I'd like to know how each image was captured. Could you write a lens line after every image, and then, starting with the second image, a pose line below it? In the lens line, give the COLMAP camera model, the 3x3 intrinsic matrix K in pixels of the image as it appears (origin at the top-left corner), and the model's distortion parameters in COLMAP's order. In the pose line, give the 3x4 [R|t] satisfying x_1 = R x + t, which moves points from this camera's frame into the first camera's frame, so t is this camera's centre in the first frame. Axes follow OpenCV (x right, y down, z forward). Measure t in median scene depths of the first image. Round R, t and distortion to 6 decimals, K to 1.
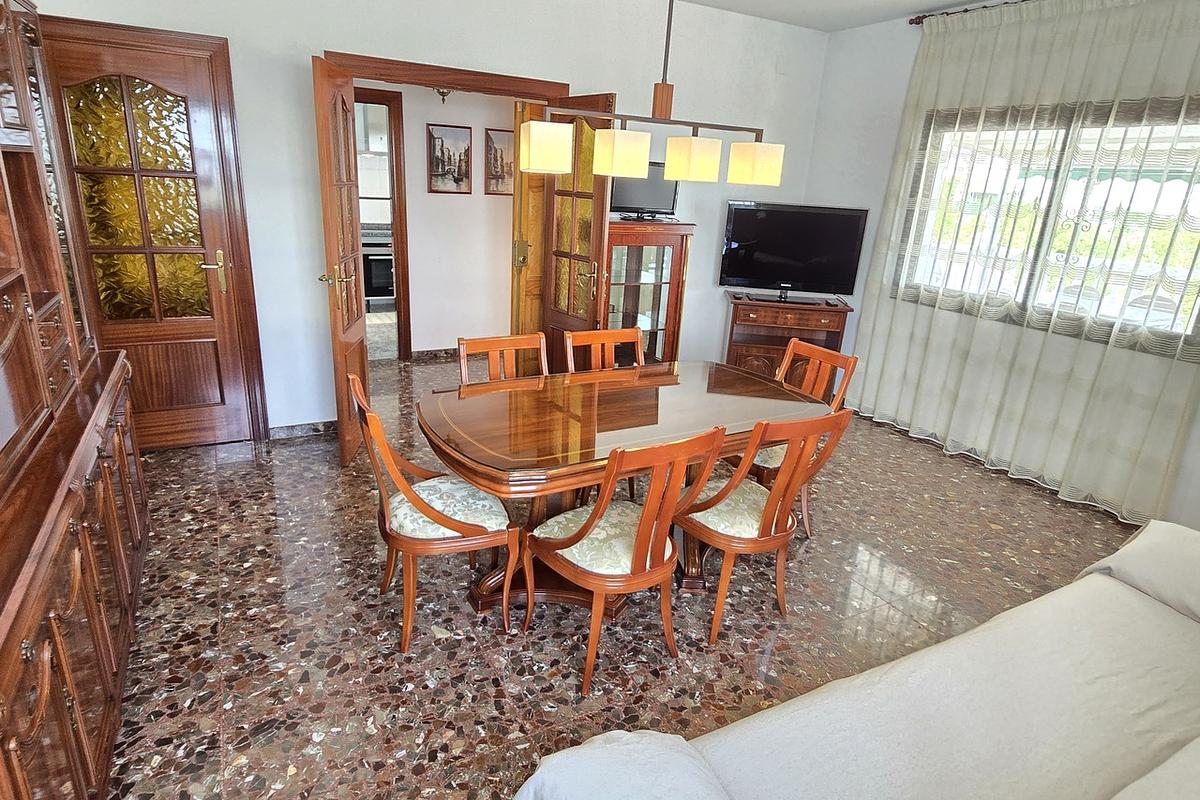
lens RADIAL K [[665.8, 0, 600.0], [0, 665.8, 400.0], [0, 0, 1]] dist [-0.003255, -0.002115]
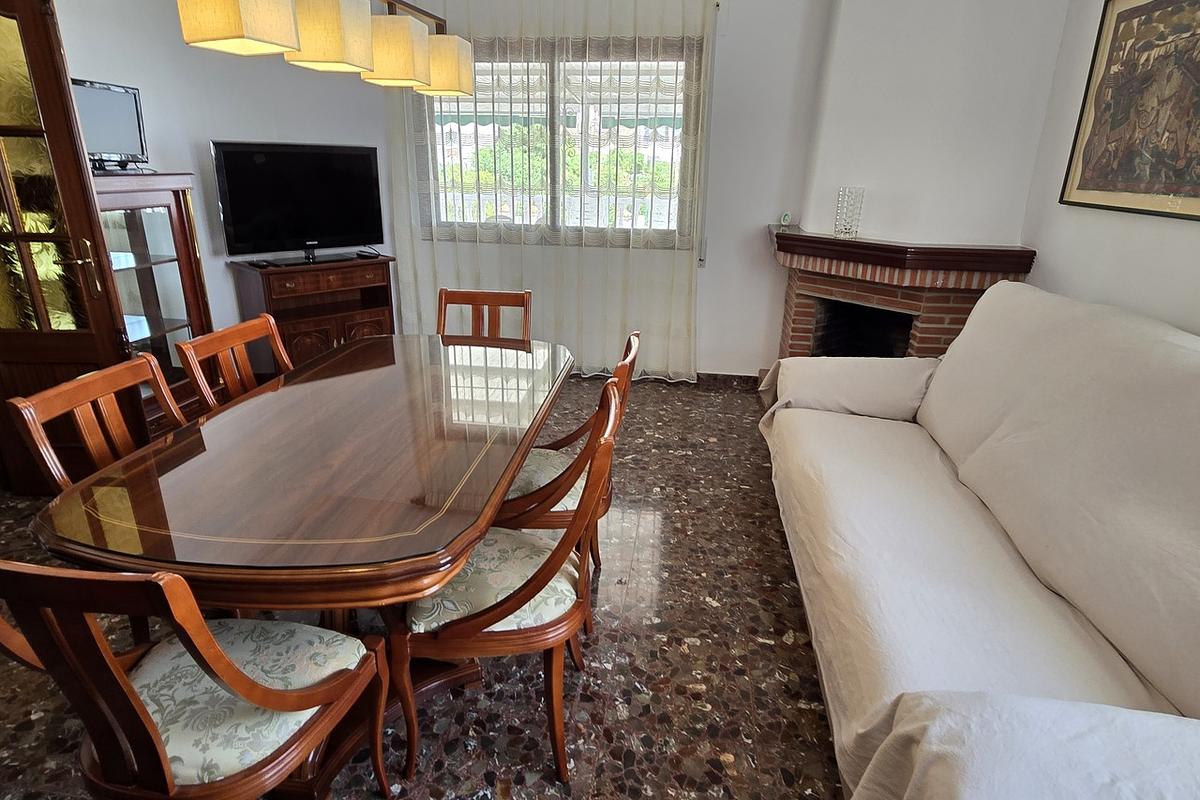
lens RADIAL K [[665.8, 0, 600.0], [0, 665.8, 400.0], [0, 0, 1]] dist [-0.003255, -0.002115]
pose [[0.596053, -0.308642, 0.741256, -0.254746], [0.268815, 0.946604, 0.177986, -0.049335], [-0.756610, 0.093171, 0.647194, 0.270181]]
